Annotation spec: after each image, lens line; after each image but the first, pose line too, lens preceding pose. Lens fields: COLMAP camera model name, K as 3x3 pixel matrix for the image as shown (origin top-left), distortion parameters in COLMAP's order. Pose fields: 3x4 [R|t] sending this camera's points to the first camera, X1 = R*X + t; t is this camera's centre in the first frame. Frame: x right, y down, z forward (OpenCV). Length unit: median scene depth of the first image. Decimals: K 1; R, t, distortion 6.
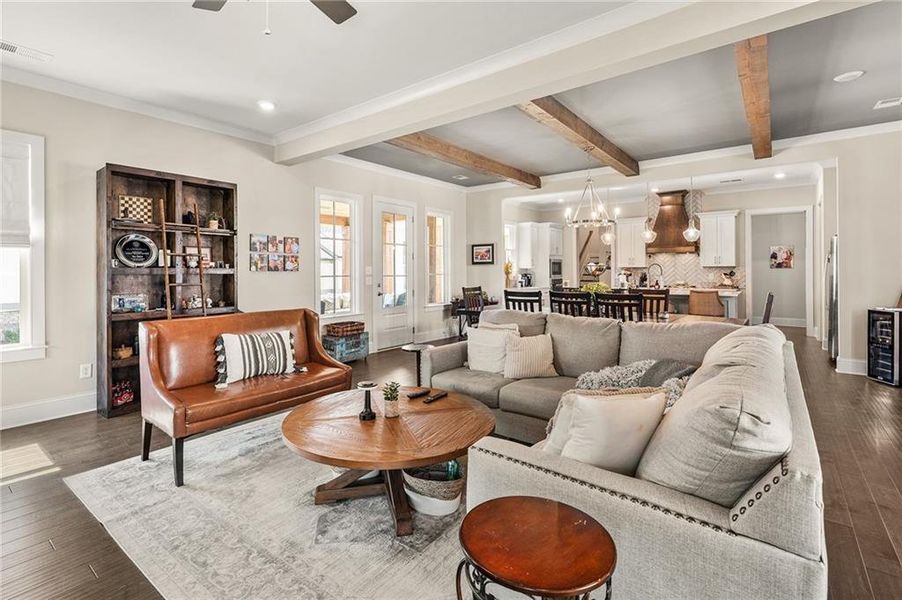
lens RADIAL K [[423.0, 0, 423.6], [0, 423.0, 272.4], [0, 0, 1]] dist [0.003239, -0.001368]
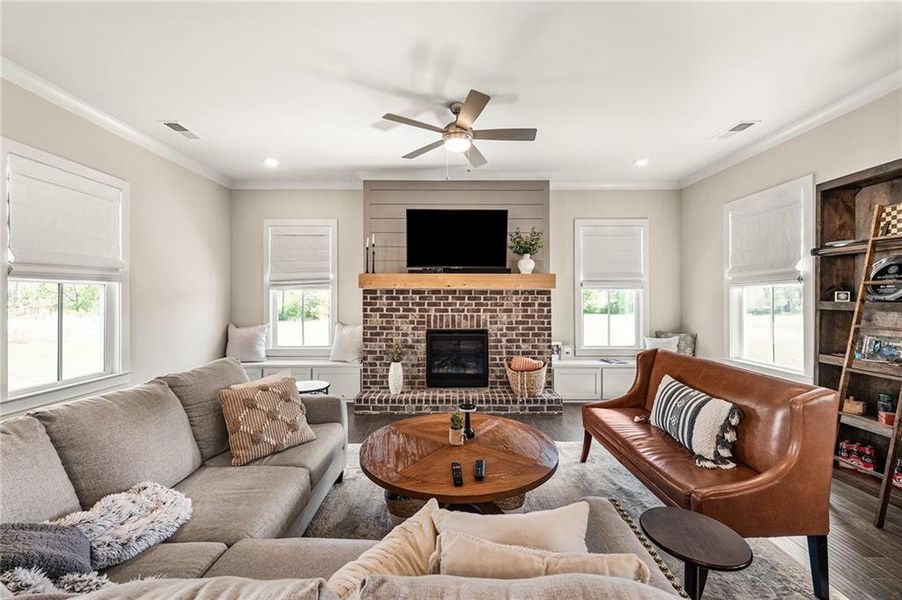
lens RADIAL K [[365.6, 0, 454.6], [0, 365.6, 298.4], [0, 0, 1]] dist [-0.006223, 0.000142]
pose [[-0.764870, 0.006337, -0.644154, 0.132203], [0.002619, 0.999974, 0.006728, -0.009672], [0.644180, 0.003460, -0.764866, 0.428879]]
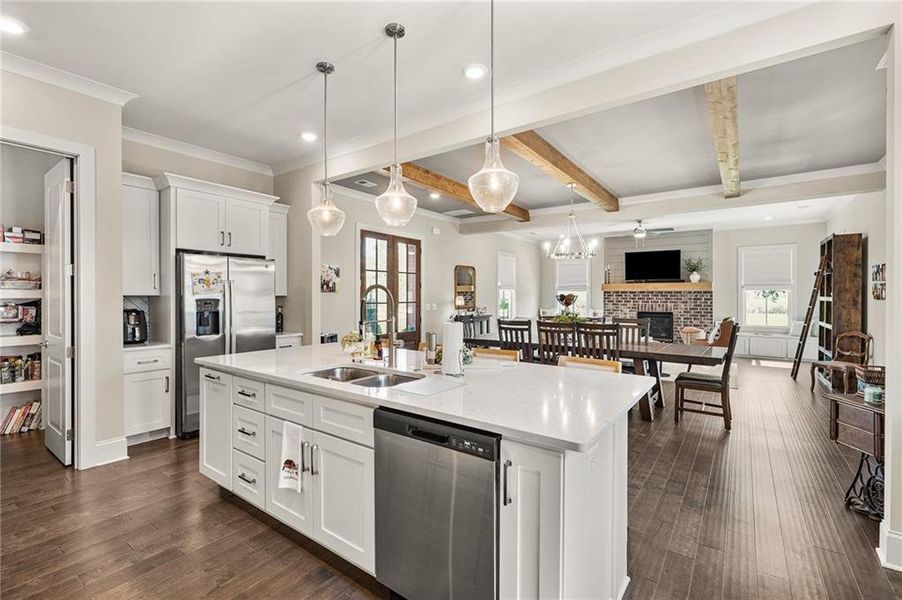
lens RADIAL K [[402.2, 0, 449.1], [0, 402.2, 296.5], [0, 0, 1]] dist [-0.001373, 0.000188]
pose [[-0.998416, 0.005873, -0.055962, 0.420224], [0.005658, 0.999976, 0.004006, -0.011103], [0.055984, 0.003683, -0.998425, 1.110693]]
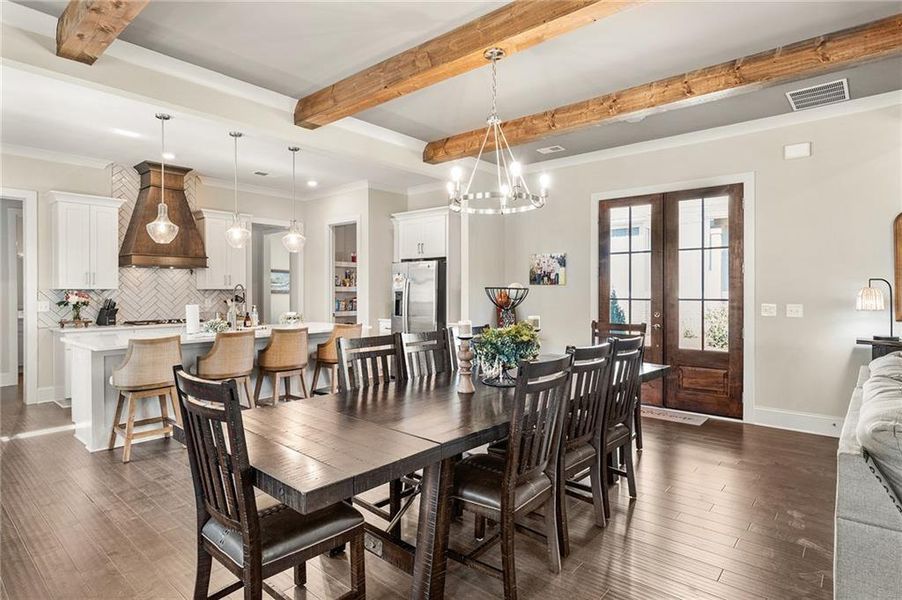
lens RADIAL K [[489.4, 0, 453.1], [0, 489.4, 293.4], [0, 0, 1]] dist [0.002342, -0.000229]
pose [[0.018500, -0.000127, 0.999829, -0.114077], [0.004794, 0.999989, 0.000038, -0.005486], [-0.999817, 0.004793, 0.018501, 0.576461]]
